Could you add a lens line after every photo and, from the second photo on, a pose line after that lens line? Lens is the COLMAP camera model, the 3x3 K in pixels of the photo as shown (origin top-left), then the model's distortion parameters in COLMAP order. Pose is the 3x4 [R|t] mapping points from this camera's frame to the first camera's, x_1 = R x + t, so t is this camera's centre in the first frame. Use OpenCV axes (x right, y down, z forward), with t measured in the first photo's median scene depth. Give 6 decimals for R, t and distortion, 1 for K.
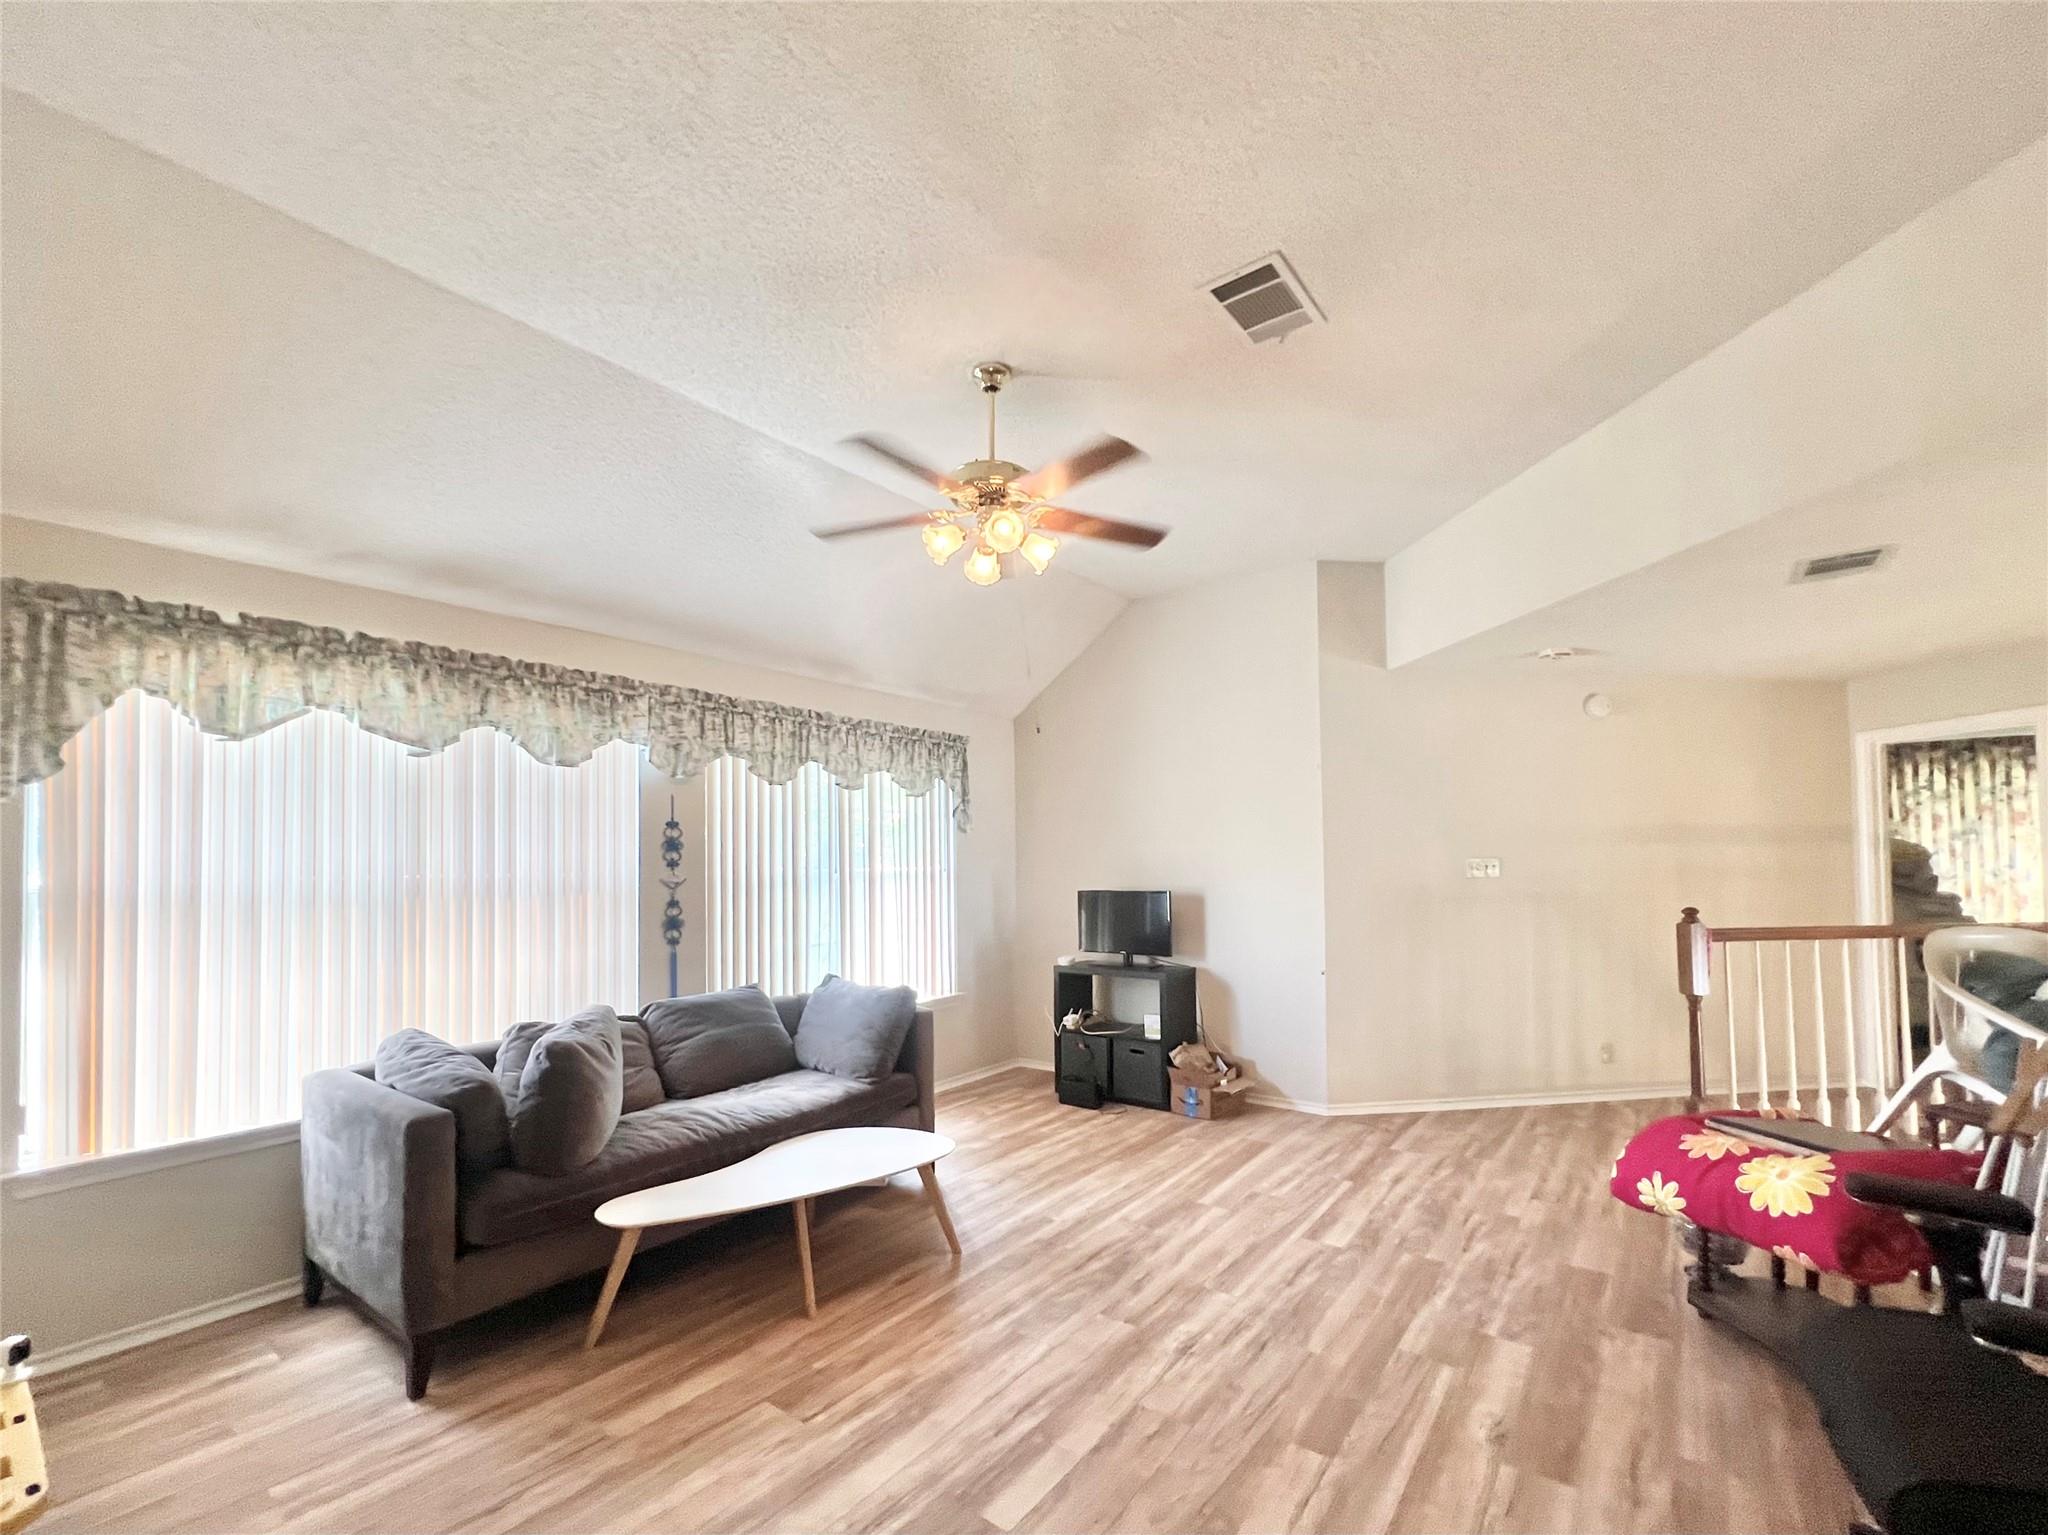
lens RADIAL K [[831.9, 0, 1063.7], [0, 831.9, 844.5], [0, 0, 1]] dist [-0.001074, -0.000204]
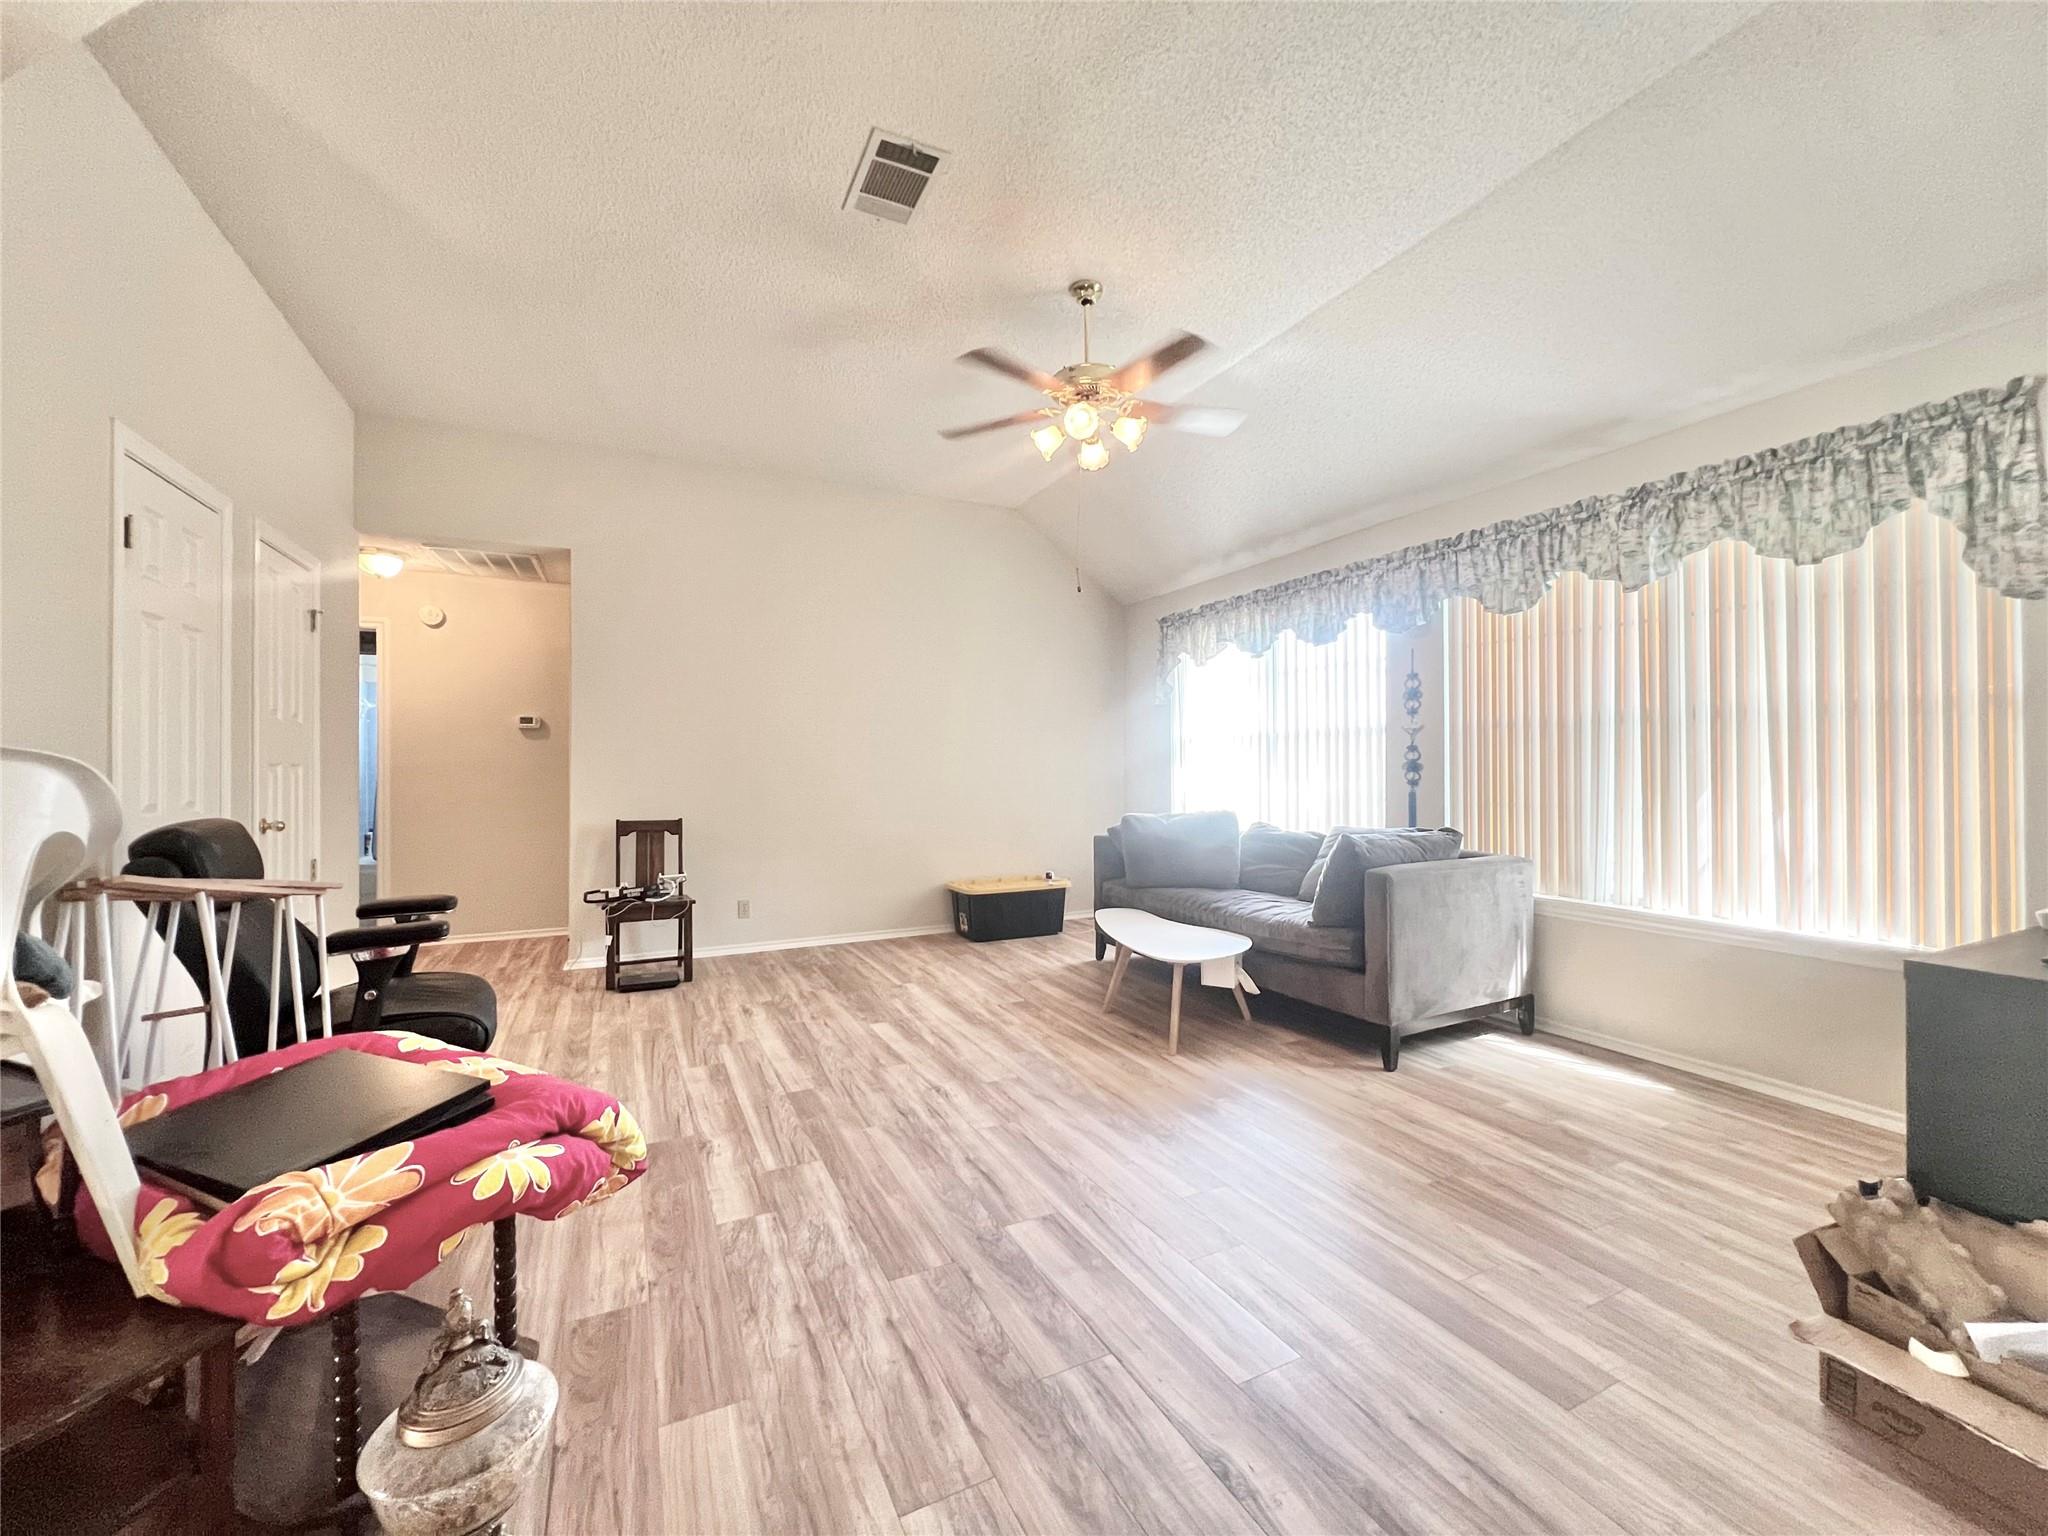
lens RADIAL K [[825.2, 0, 1025.0], [0, 825.2, 767.0], [0, 0, 1]] dist [-0.005864, 0.001154]
pose [[-0.453663, 0.013558, -0.891070, 1.069679], [0.034758, 0.999393, -0.002490, 0.119768], [0.890495, -0.032101, -0.453858, 1.533360]]
